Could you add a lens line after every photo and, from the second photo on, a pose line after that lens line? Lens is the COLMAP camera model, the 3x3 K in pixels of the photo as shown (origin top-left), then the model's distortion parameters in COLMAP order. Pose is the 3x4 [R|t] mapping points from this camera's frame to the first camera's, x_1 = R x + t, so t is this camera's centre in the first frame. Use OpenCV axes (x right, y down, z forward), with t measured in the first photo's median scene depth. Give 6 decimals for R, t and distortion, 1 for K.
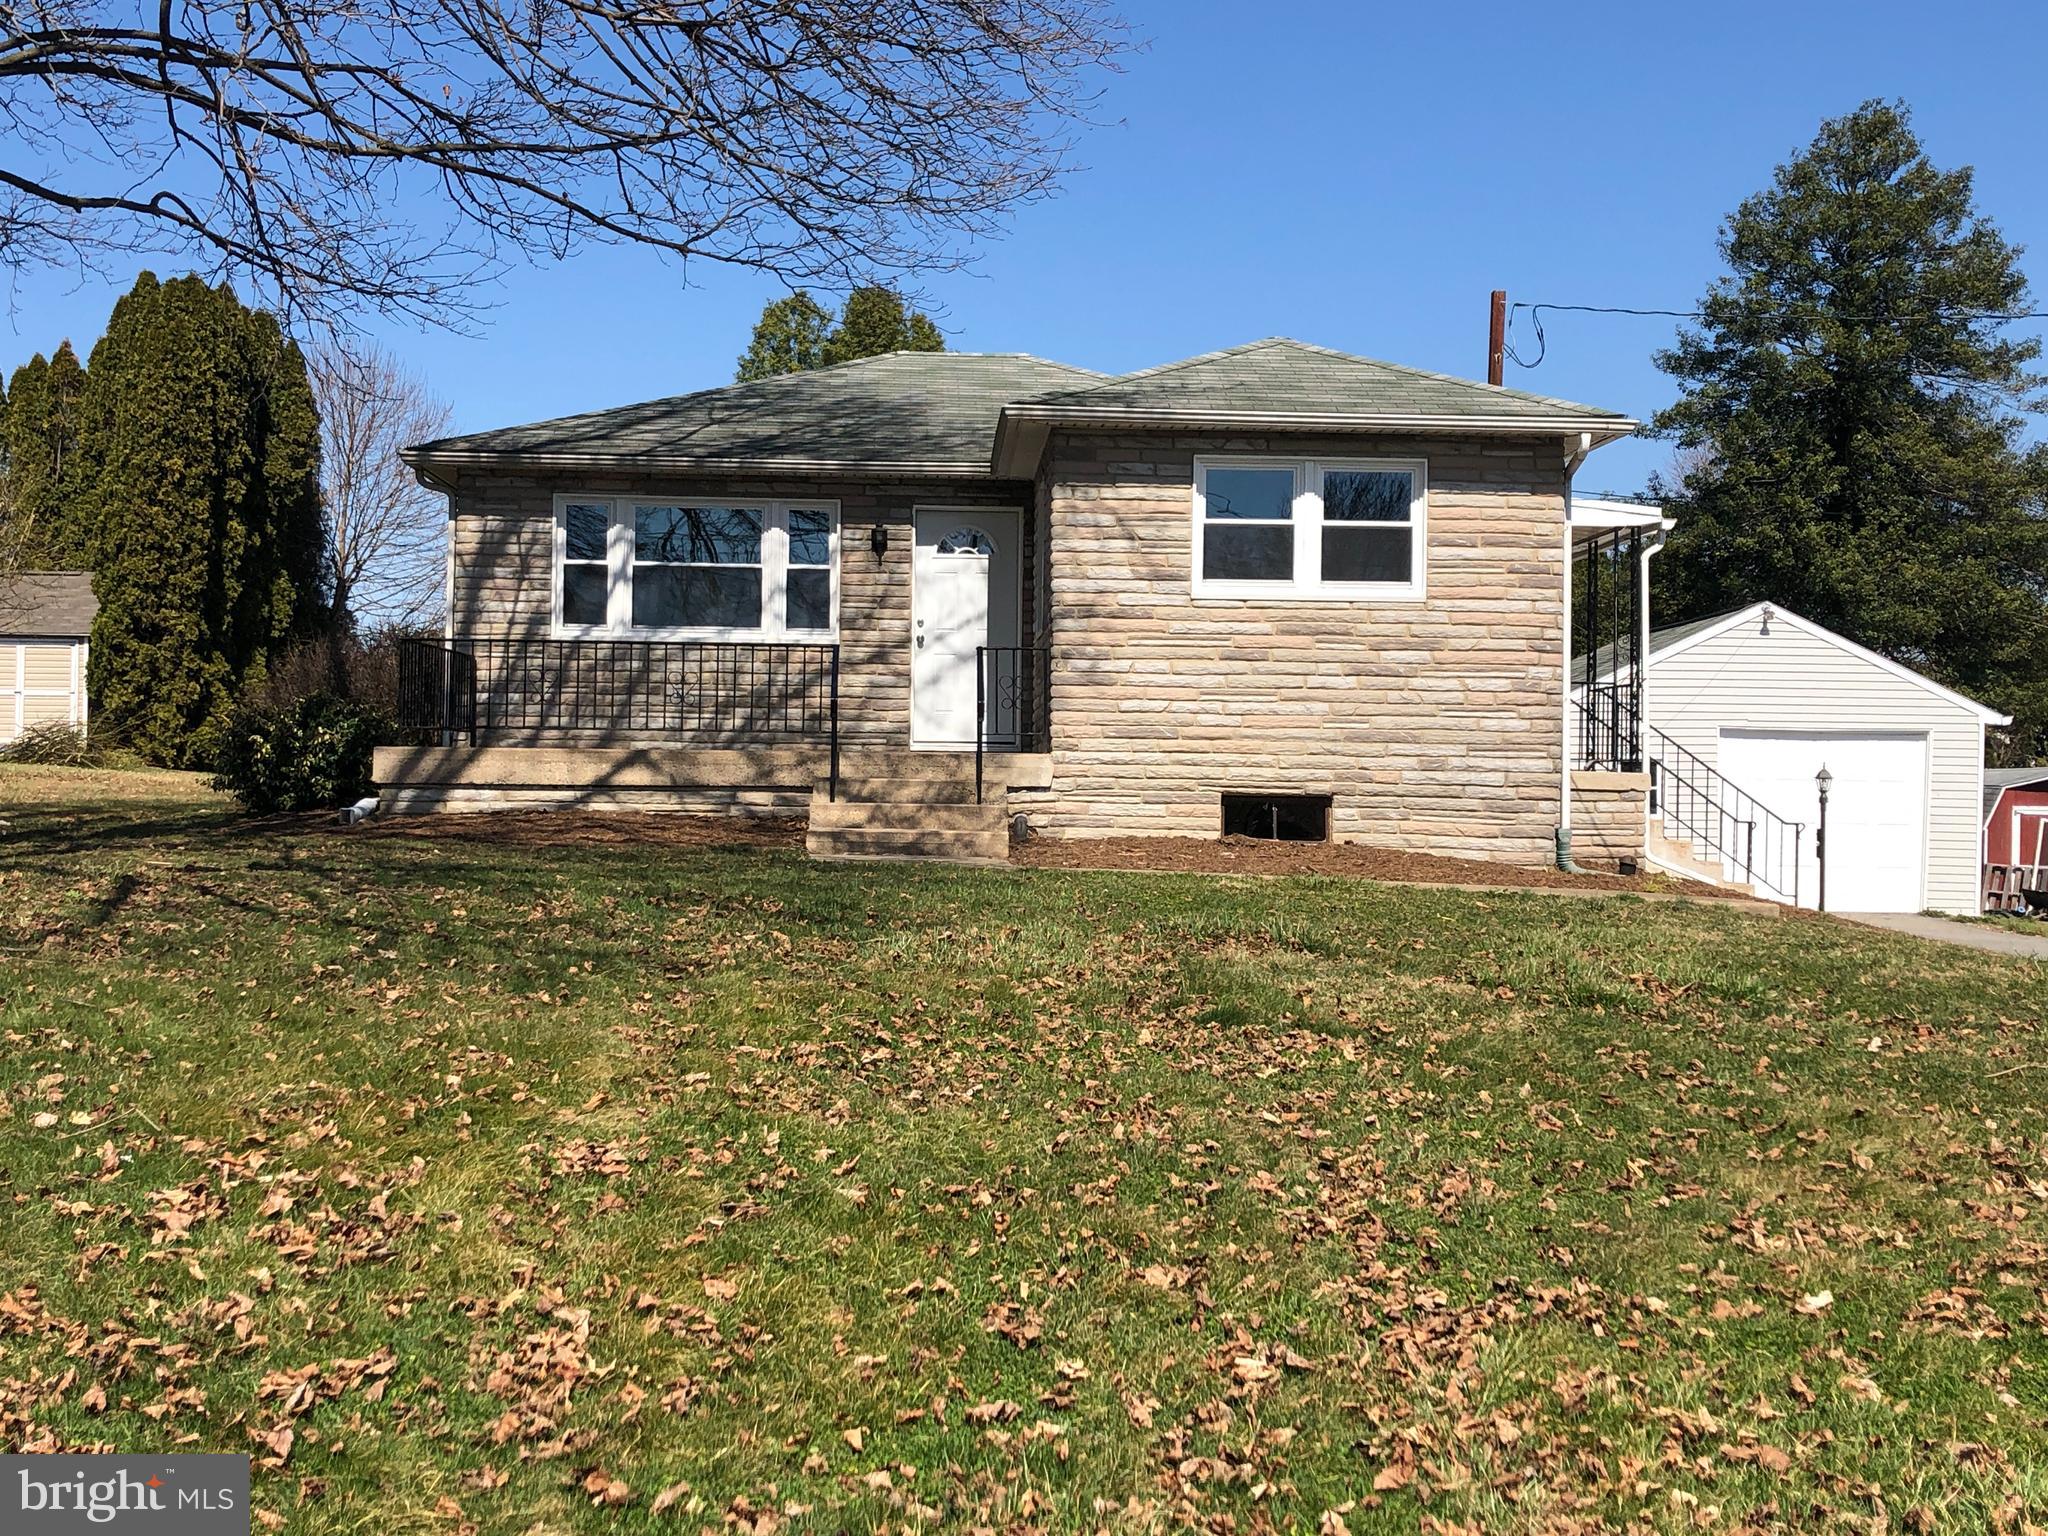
lens RADIAL K [[2485.7, 0, 1028.4], [0, 2485.7, 721.9], [0, 0, 1]] dist [0.344828, -1.406721]
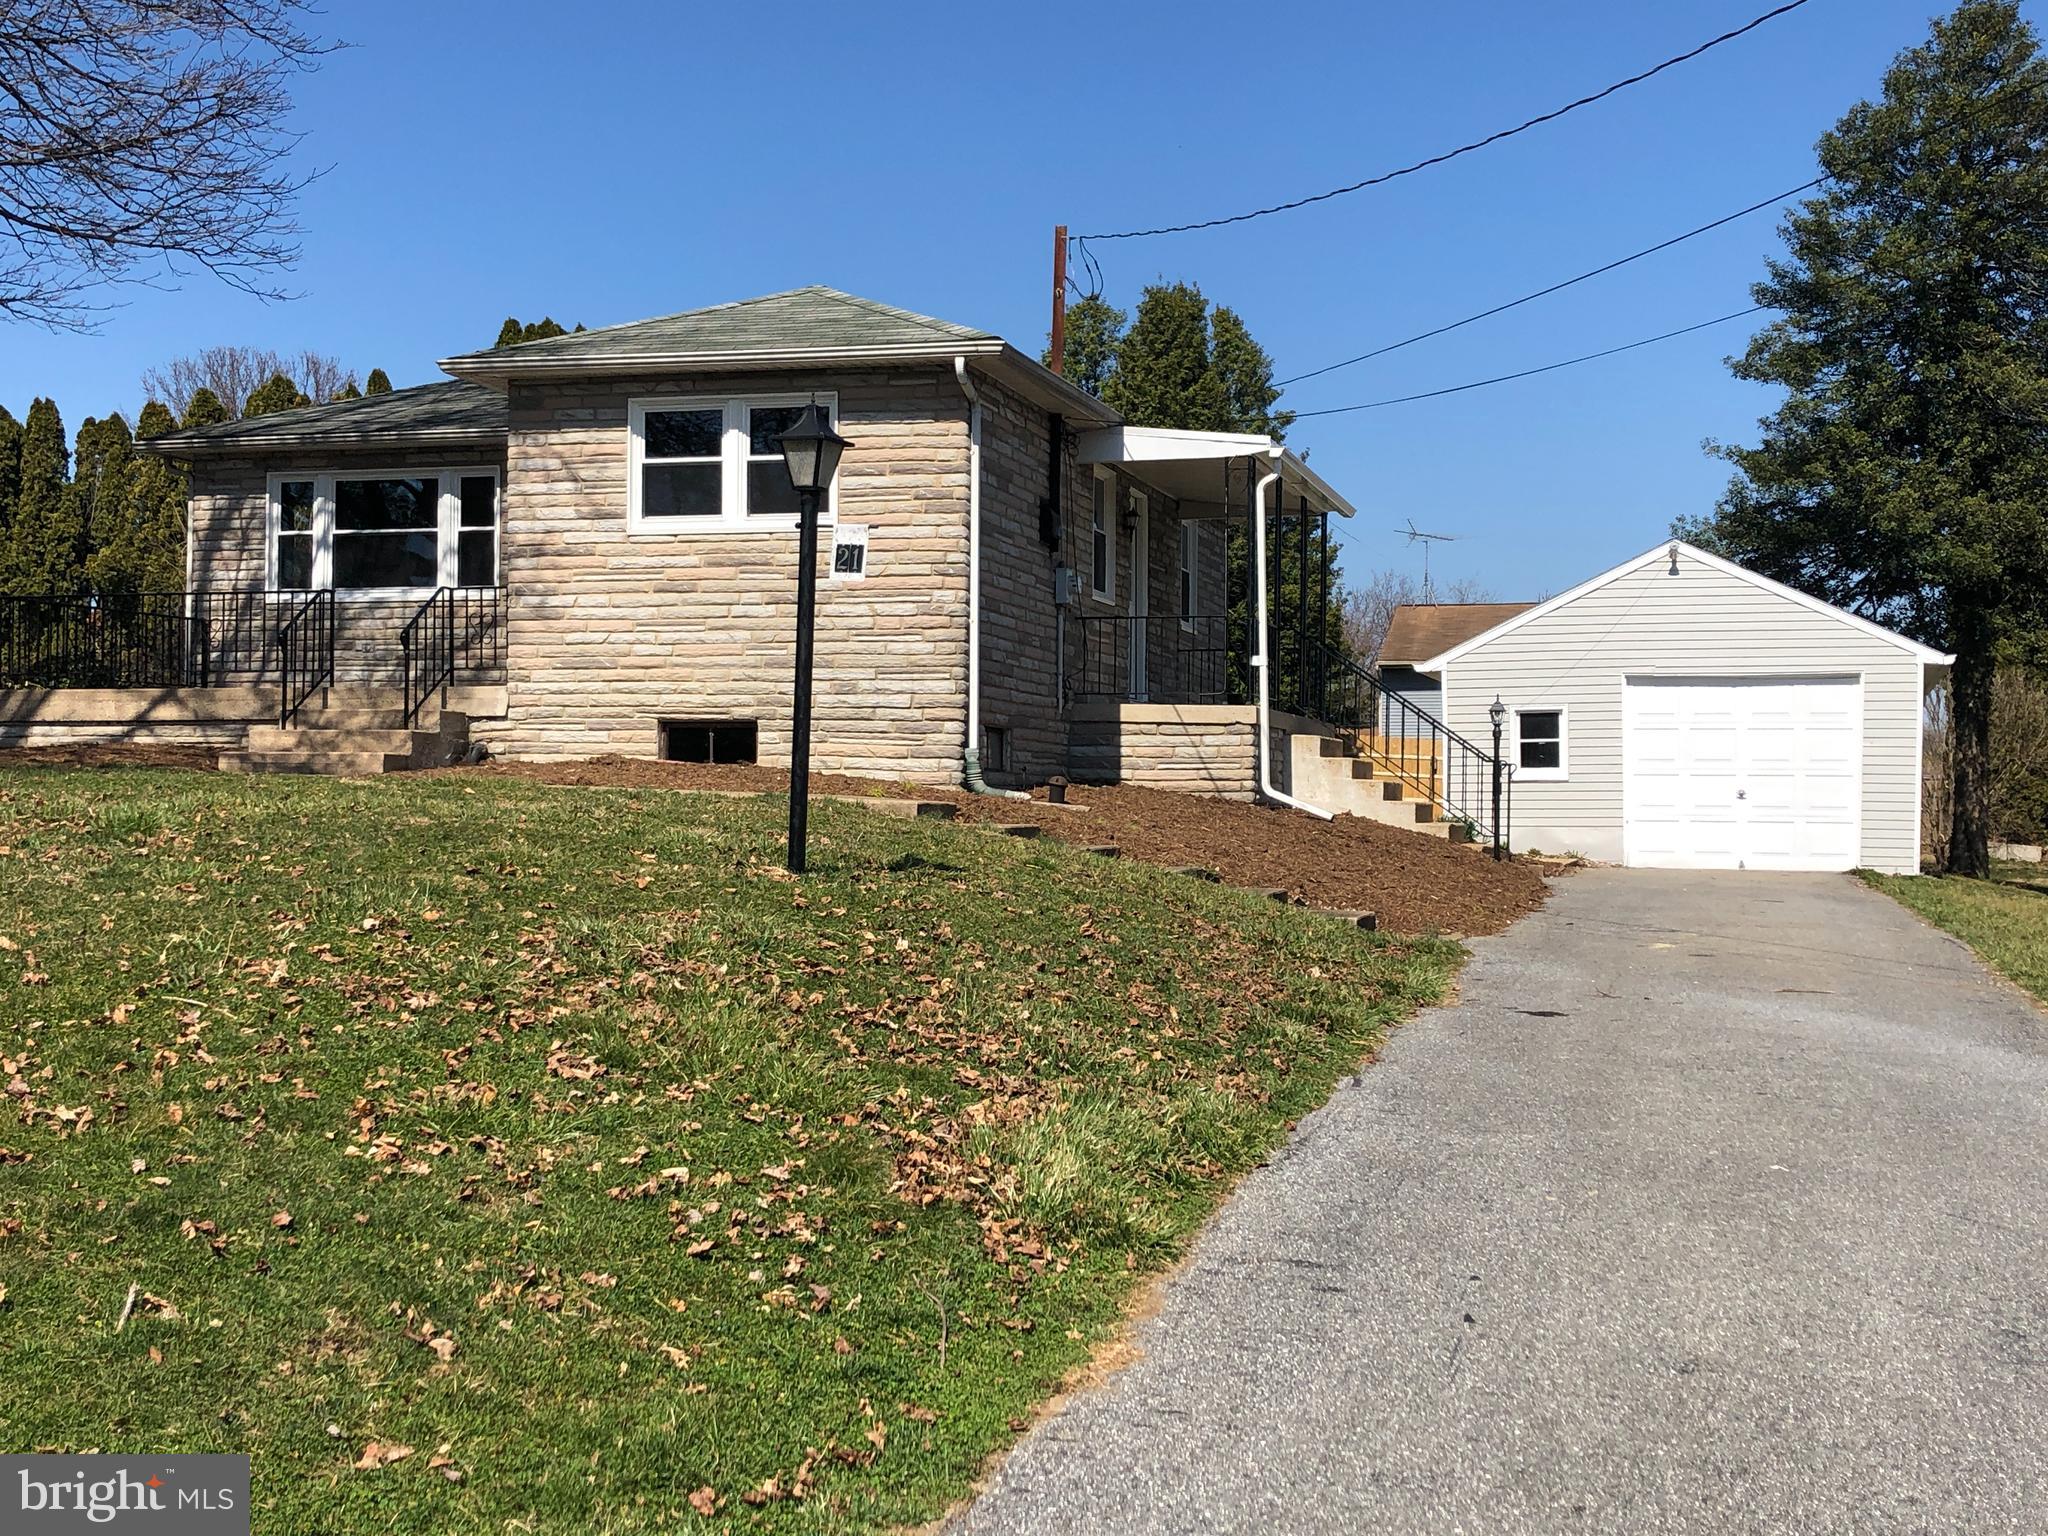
lens RADIAL K [[2464.8, 0, 849.5], [0, 2464.8, 769.6], [0, 0, 1]] dist [0.141290, -0.354707]
pose [[0.947760, -0.009978, -0.318829, 0.484087], [0.013851, 0.999855, 0.009880, 0.040351], [0.318684, -0.013780, 0.947761, 0.039262]]
